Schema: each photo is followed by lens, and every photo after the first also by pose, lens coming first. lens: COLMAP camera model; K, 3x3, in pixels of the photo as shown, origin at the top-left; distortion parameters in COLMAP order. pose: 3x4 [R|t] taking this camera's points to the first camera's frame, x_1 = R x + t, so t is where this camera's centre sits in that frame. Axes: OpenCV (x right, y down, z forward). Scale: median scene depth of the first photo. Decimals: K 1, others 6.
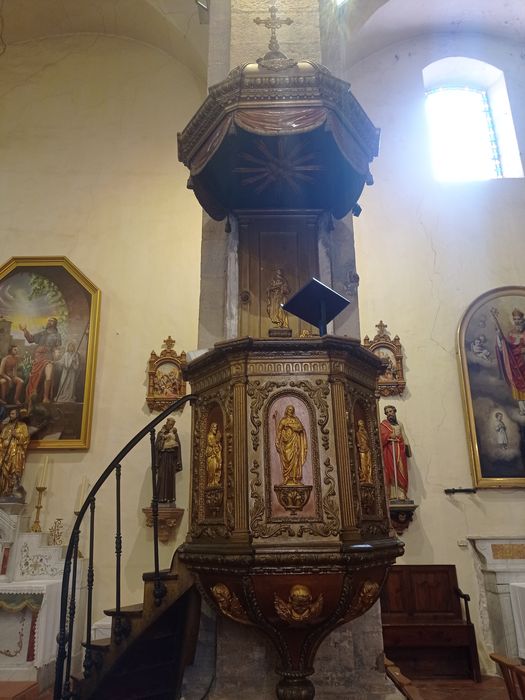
lens RADIAL K [[517.9, 0, 262.5], [0, 517.9, 350.0], [0, 0, 1]] dist [0.020315, -0.003790]
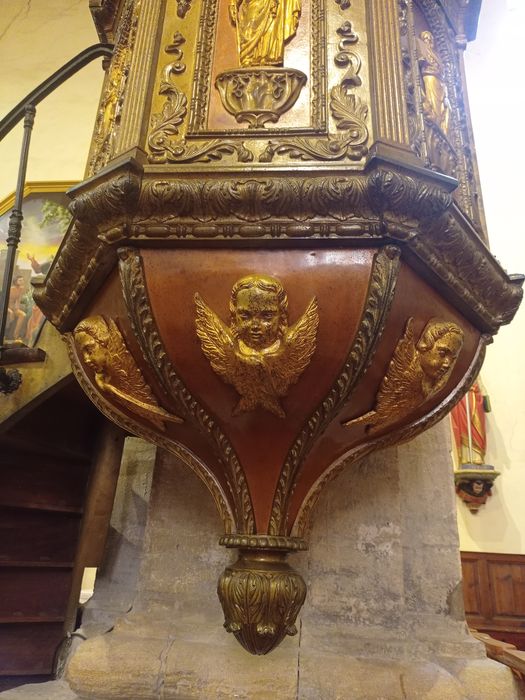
lens RADIAL K [[522.8, 0, 262.5], [0, 522.8, 350.0], [0, 0, 1]] dist [0.012773, -0.006411]
pose [[0.993325, 0.026108, -0.112356, 0.085147], [-0.031955, 0.998210, -0.050557, 0.376486], [0.110835, 0.053810, 0.992381, 0.438607]]
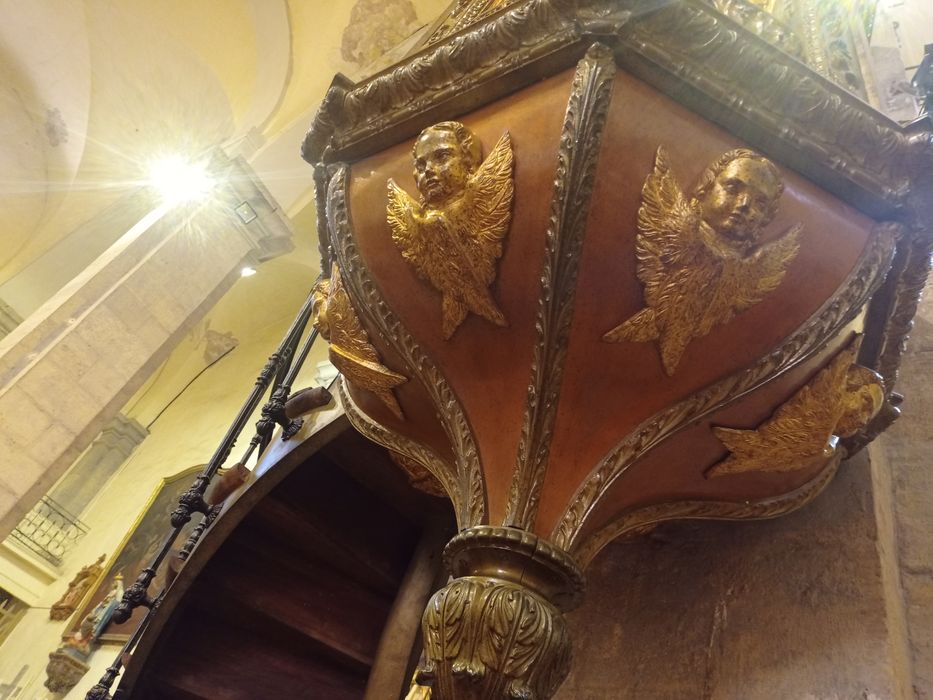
lens RADIAL K [[696.9, 0, 466.5], [0, 696.9, 350.0], [0, 0, 1]] dist [0.012773, -0.006411]
pose [[0.811188, -0.179119, -0.556677, 0.211136], [-0.132588, 0.870810, -0.473403, 0.549780], [0.569556, 0.457827, 0.682642, 0.550457]]
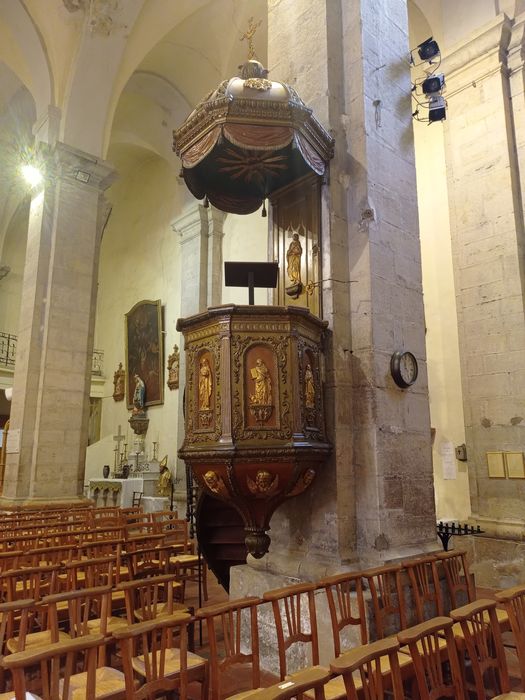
lens RADIAL K [[522.8, 0, 262.5], [0, 522.8, 350.0], [0, 0, 1]] dist [0.012773, -0.006411]
pose [[0.661651, -0.148559, -0.734948, 1.001907], [0.246604, 0.968762, 0.026189, 0.066202], [0.708100, -0.198569, 0.677617, 0.075289]]
